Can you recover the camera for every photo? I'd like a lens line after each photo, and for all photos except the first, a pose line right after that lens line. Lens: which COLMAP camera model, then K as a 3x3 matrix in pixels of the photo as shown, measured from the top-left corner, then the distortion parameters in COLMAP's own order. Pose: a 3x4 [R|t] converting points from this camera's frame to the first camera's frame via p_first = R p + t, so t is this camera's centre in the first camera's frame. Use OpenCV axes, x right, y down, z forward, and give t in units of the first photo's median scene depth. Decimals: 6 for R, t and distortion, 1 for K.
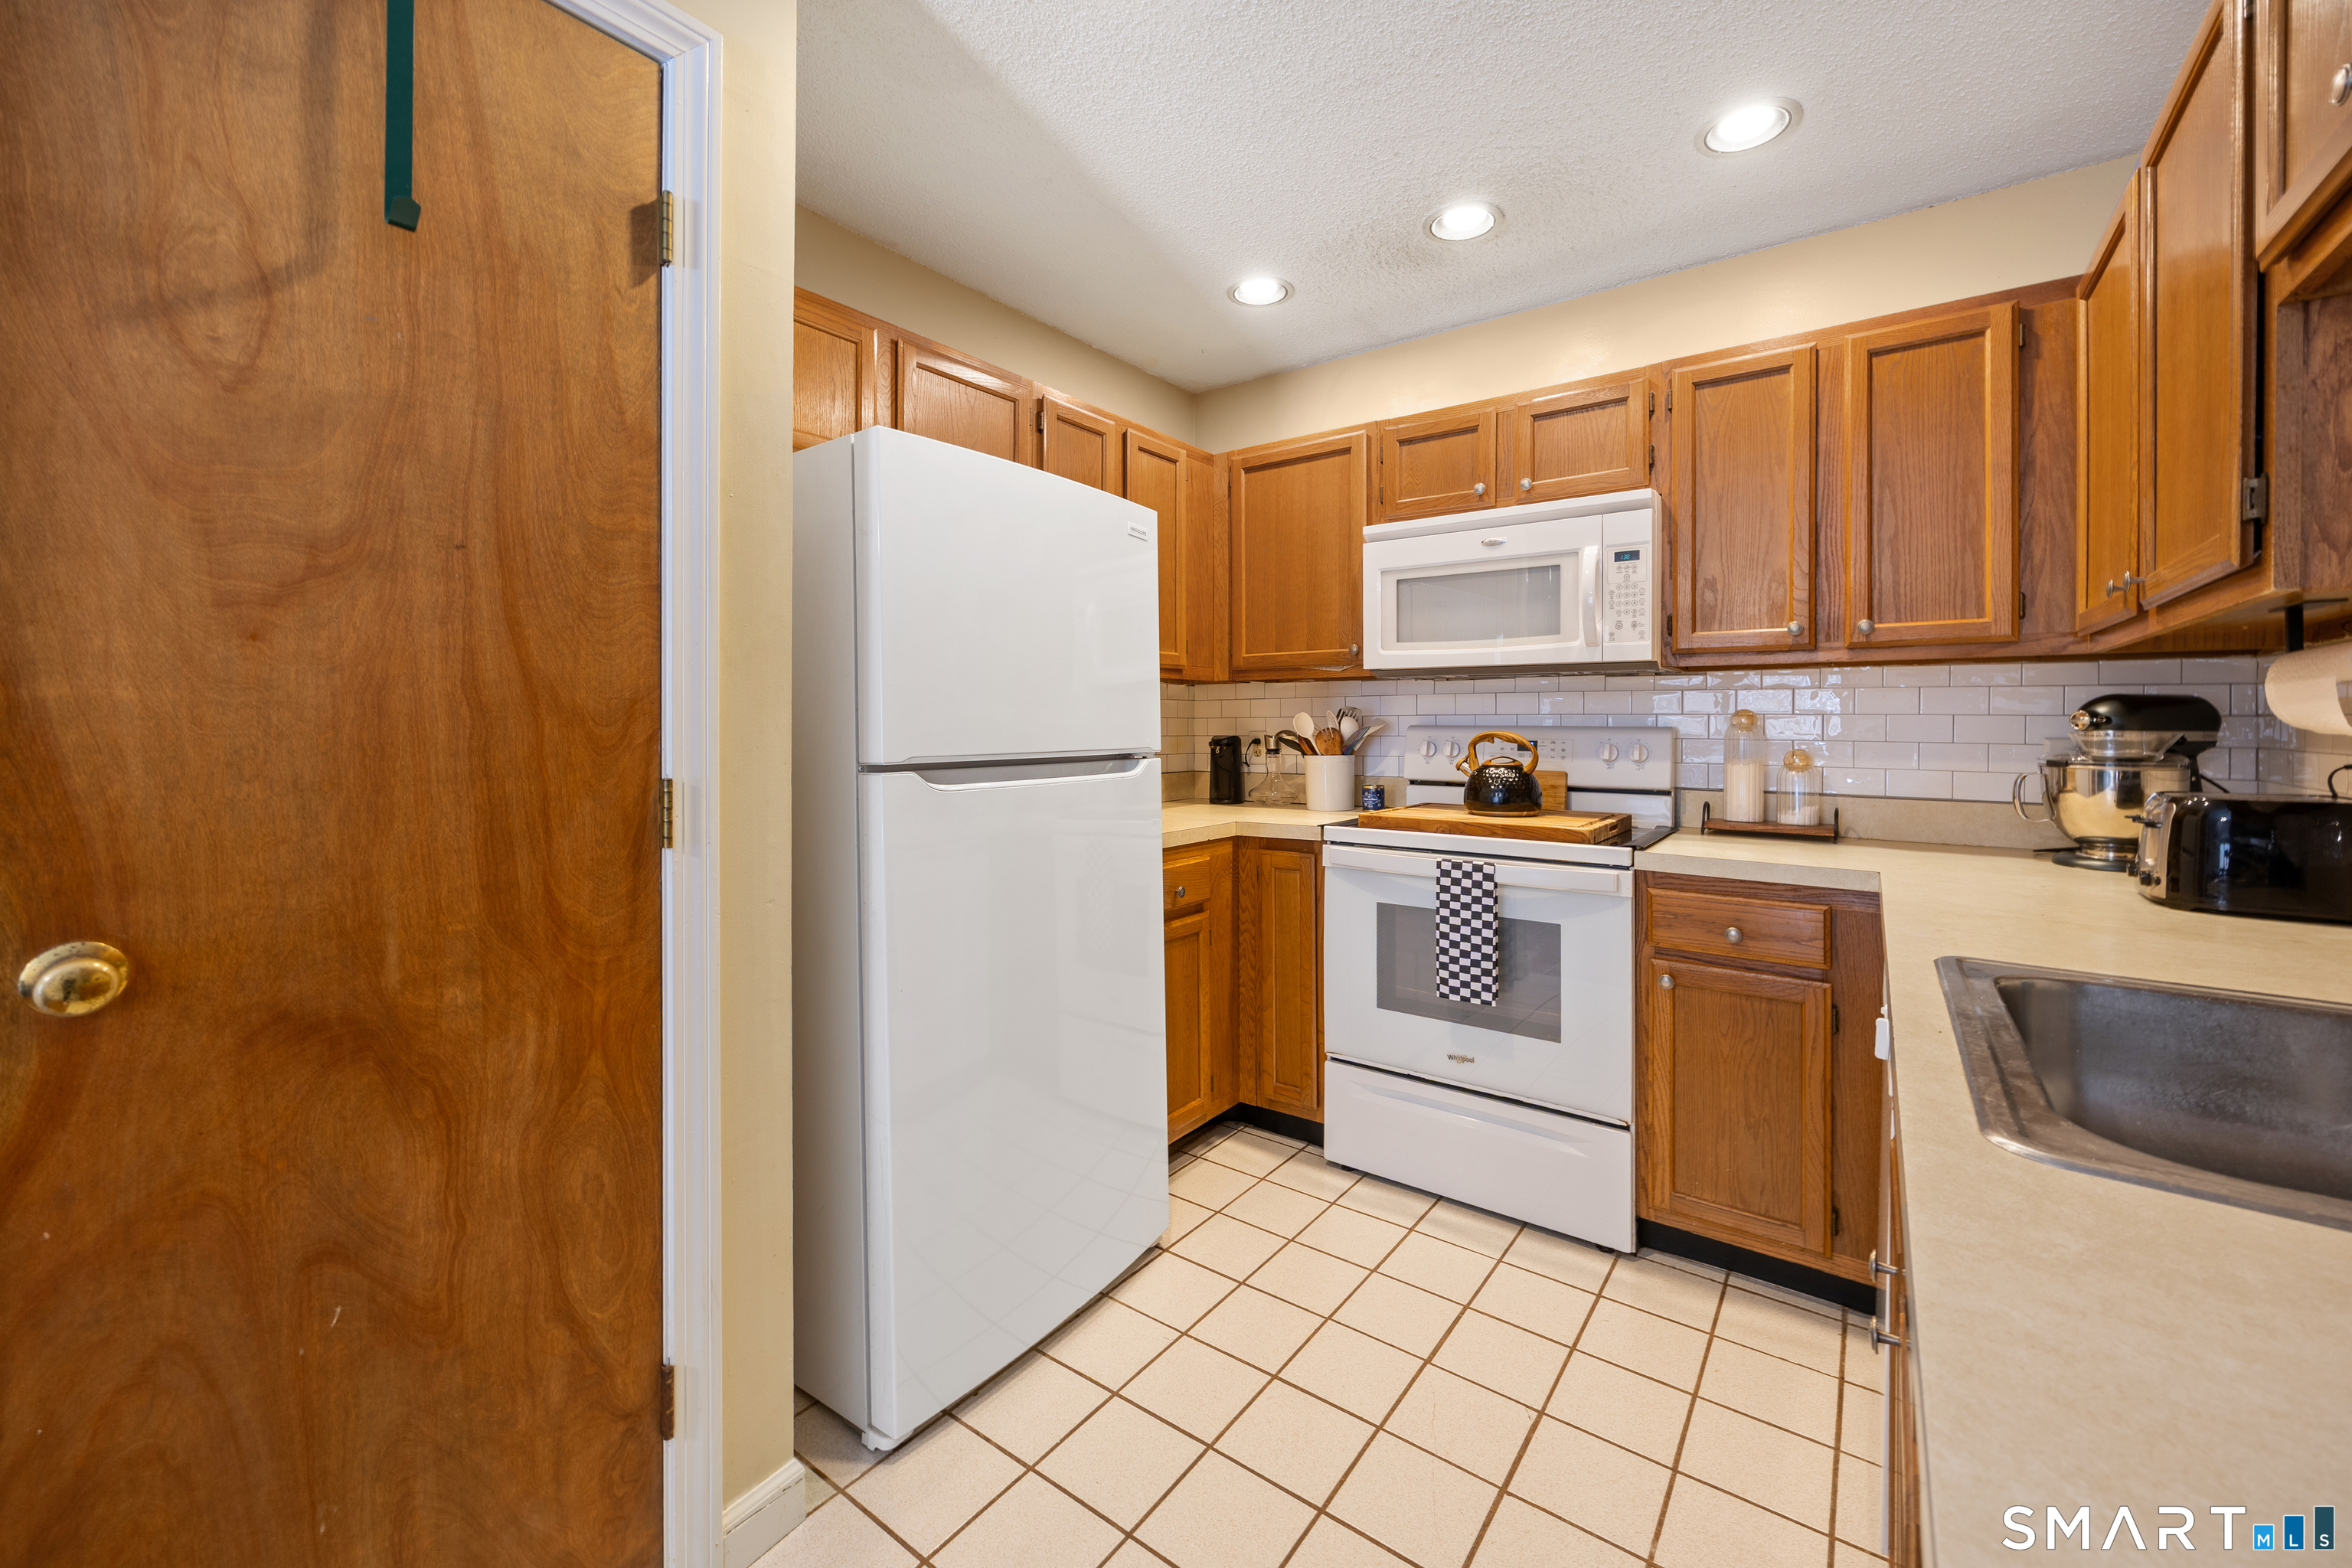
lens RADIAL K [[924.0, 0, 1180.8], [0, 924.0, 727.0], [0, 0, 1]] dist [-0.000991, -0.000297]
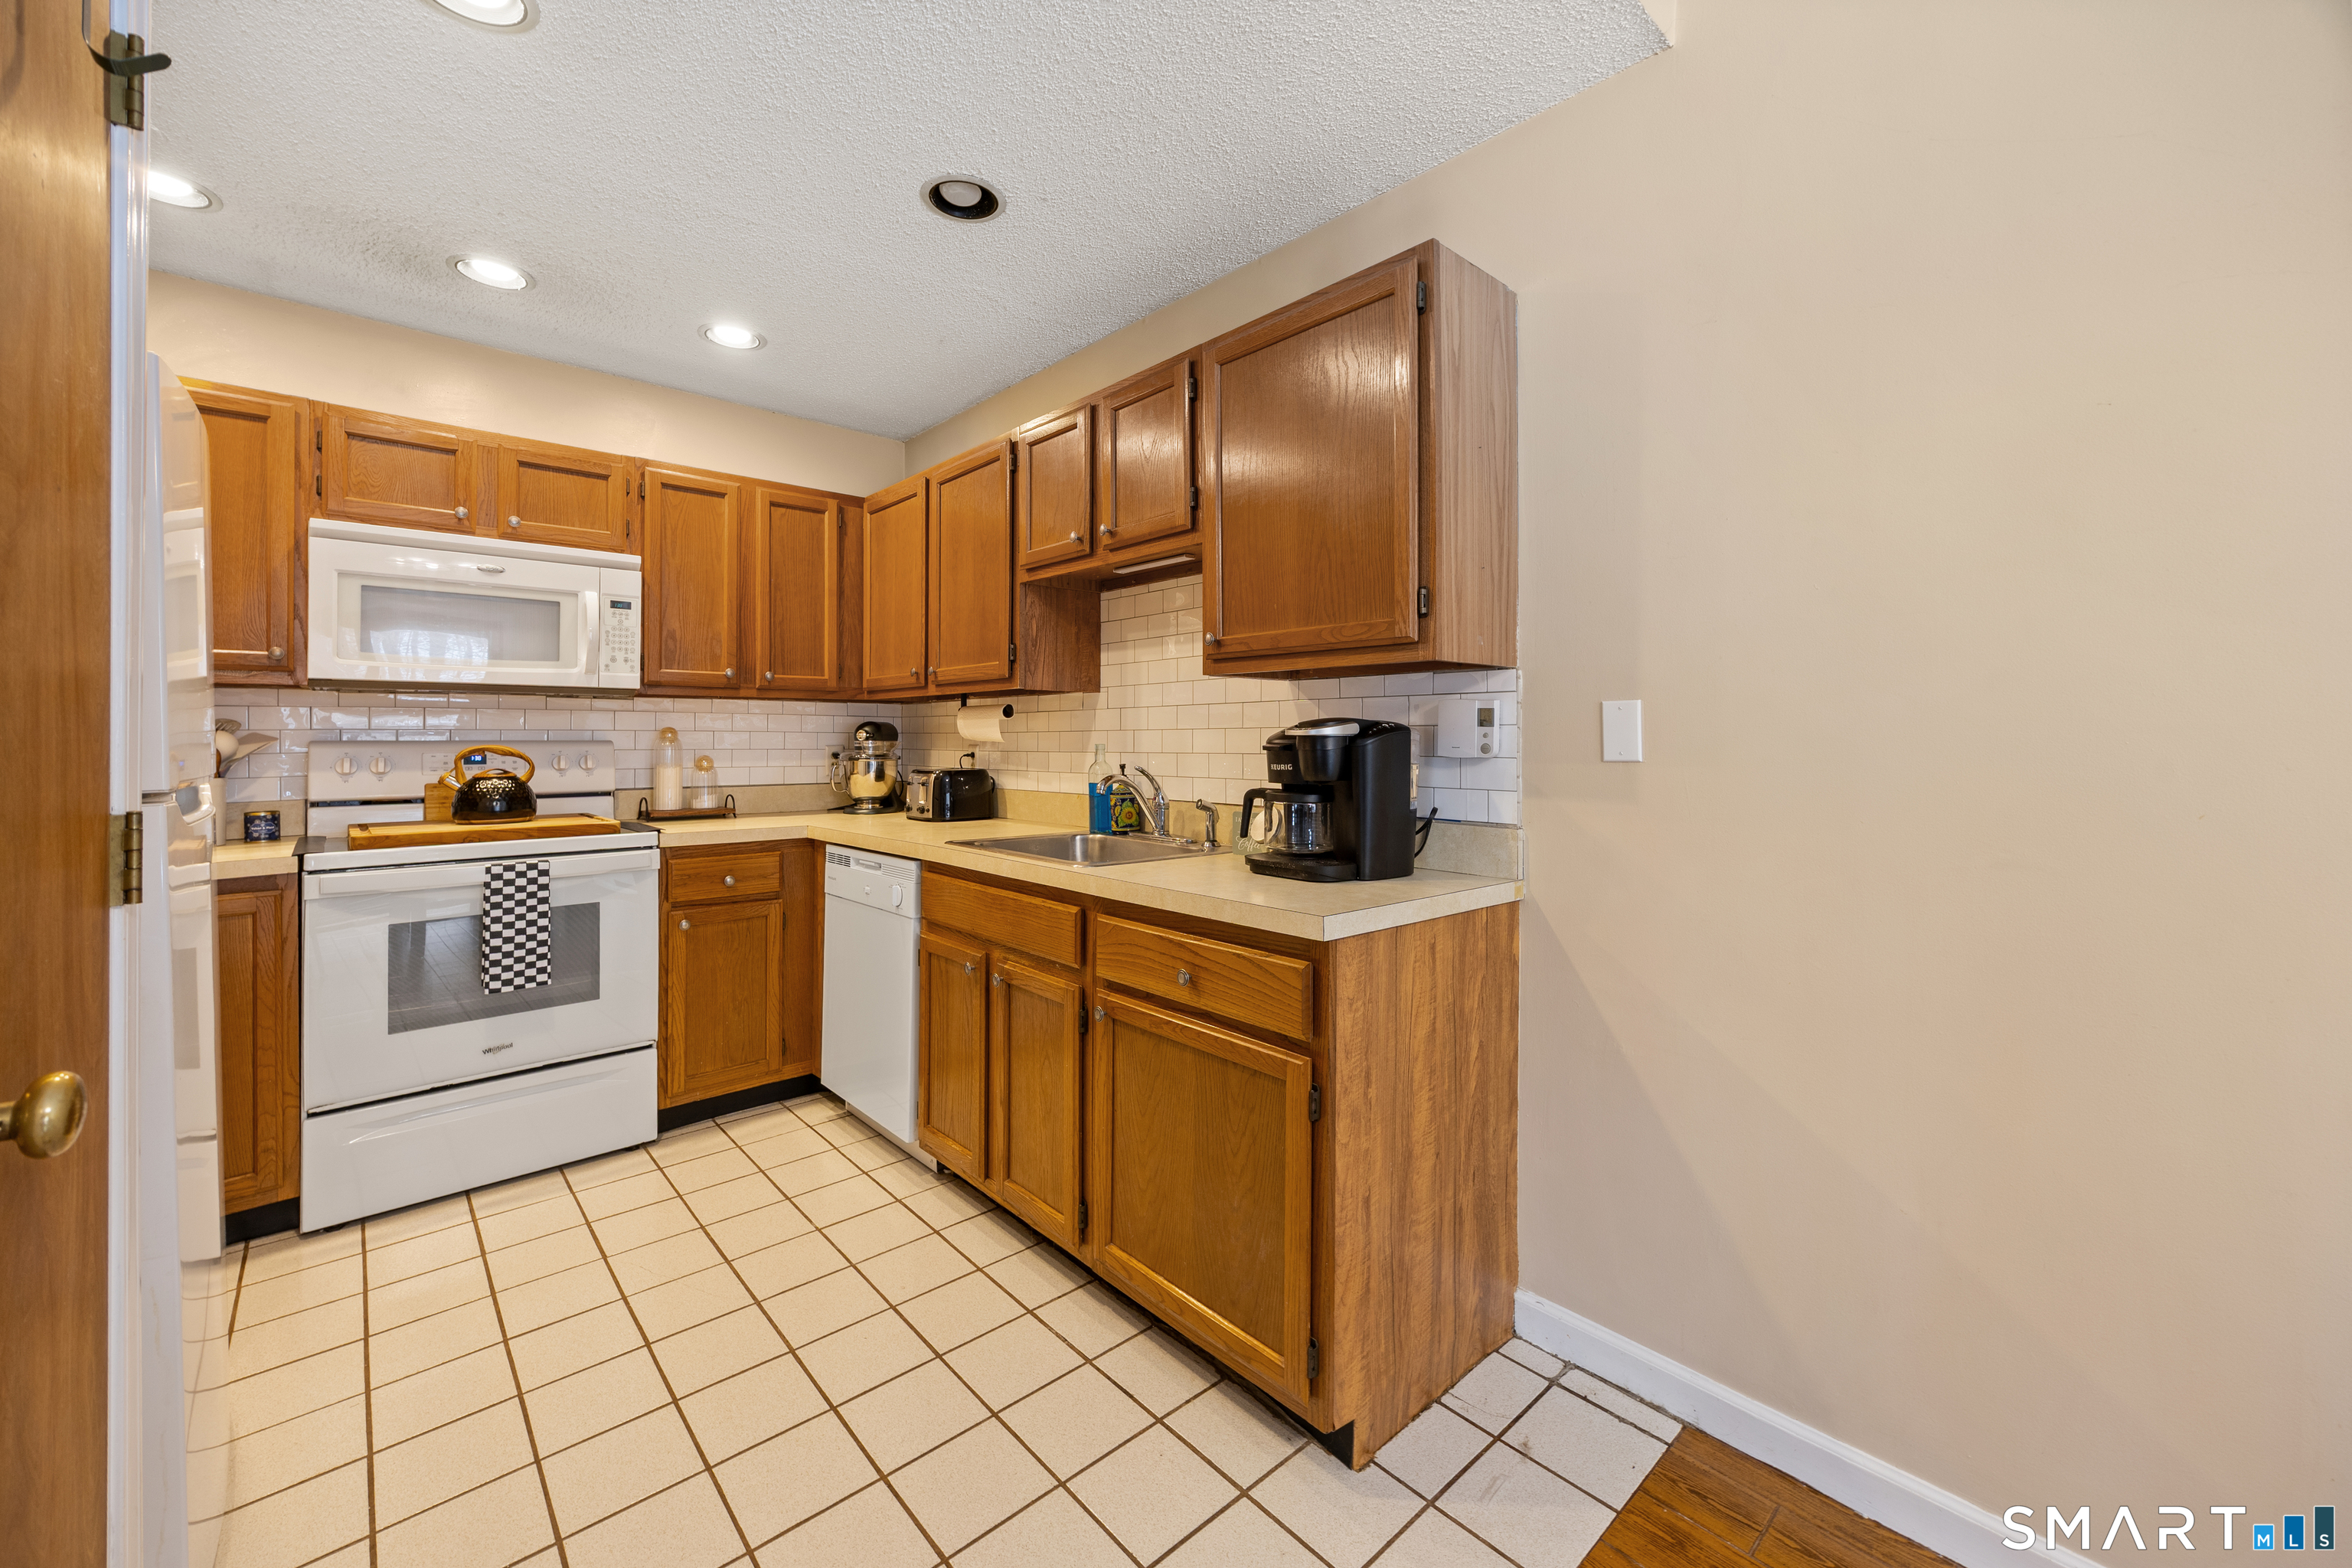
lens RADIAL K [[924.0, 0, 1180.8], [0, 924.0, 727.0], [0, 0, 1]] dist [-0.000991, -0.000297]
pose [[0.194720, 0.008114, 0.980825, -0.626362], [0.004540, 0.999948, -0.009173, -0.003447], [-0.980848, 0.006239, 0.194673, 0.004417]]
